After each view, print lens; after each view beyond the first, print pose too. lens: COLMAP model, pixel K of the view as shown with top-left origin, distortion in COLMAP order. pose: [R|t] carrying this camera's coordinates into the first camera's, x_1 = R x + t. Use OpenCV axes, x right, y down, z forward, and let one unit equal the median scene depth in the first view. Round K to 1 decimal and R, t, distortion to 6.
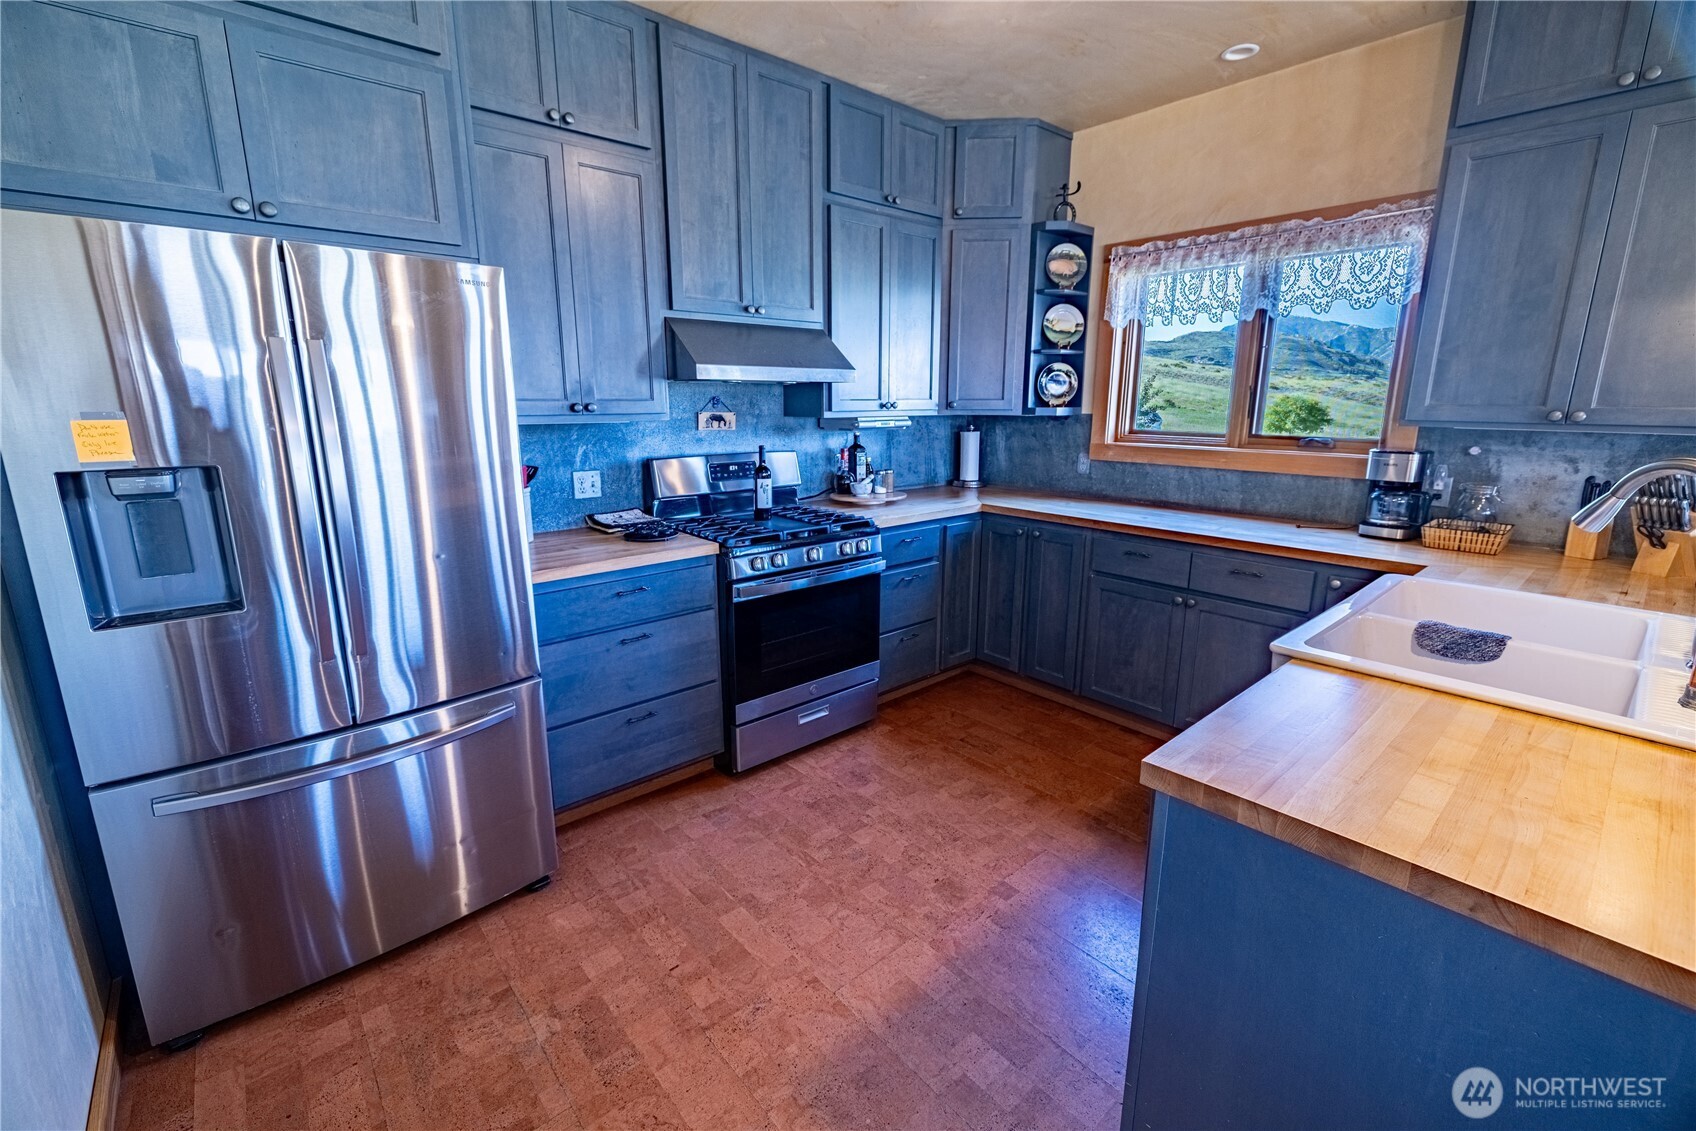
lens RADIAL K [[713.0, 0, 839.5], [0, 713.0, 558.1], [0, 0, 1]] dist [-0.001385, -0.000267]
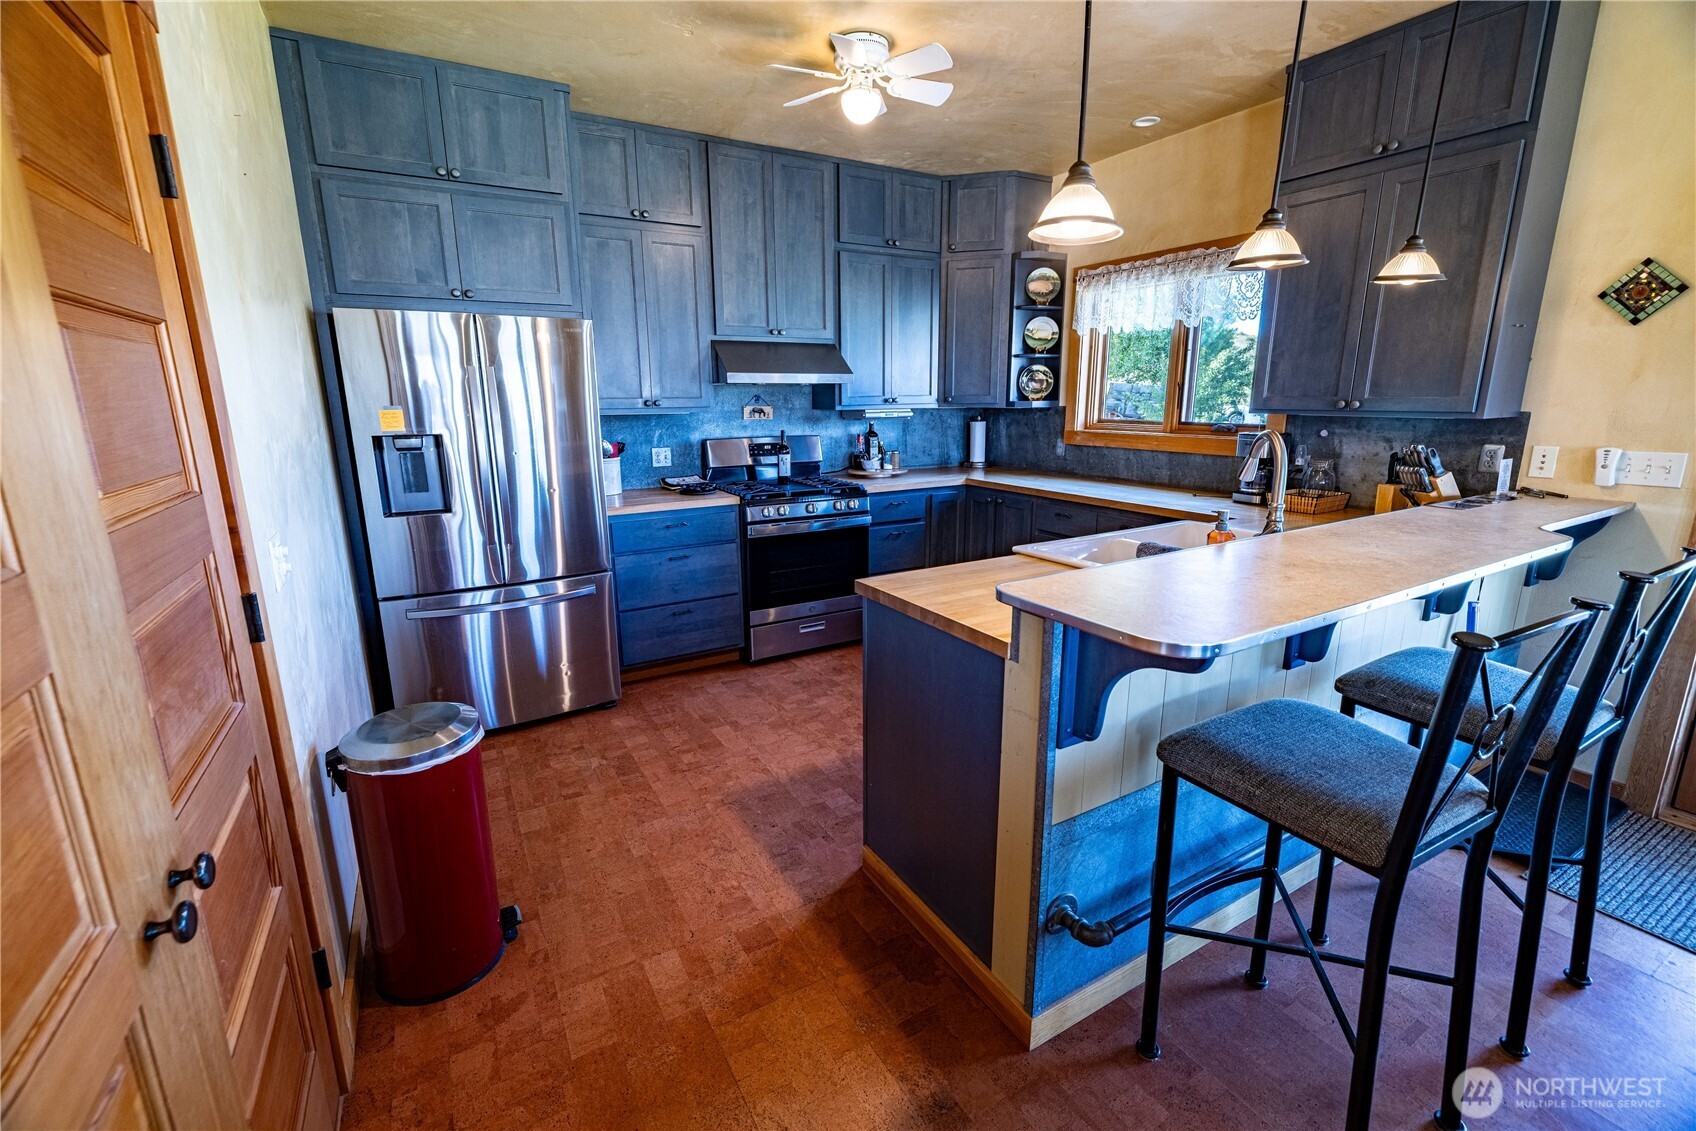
lens RADIAL K [[713.0, 0, 839.5], [0, 713.0, 558.1], [0, 0, 1]] dist [-0.001385, -0.000267]
pose [[0.981563, 0.034126, -0.188066, 0.287831], [-0.033185, 0.999416, 0.008150, 0.079954], [0.188234, -0.001759, 0.982123, -0.358251]]
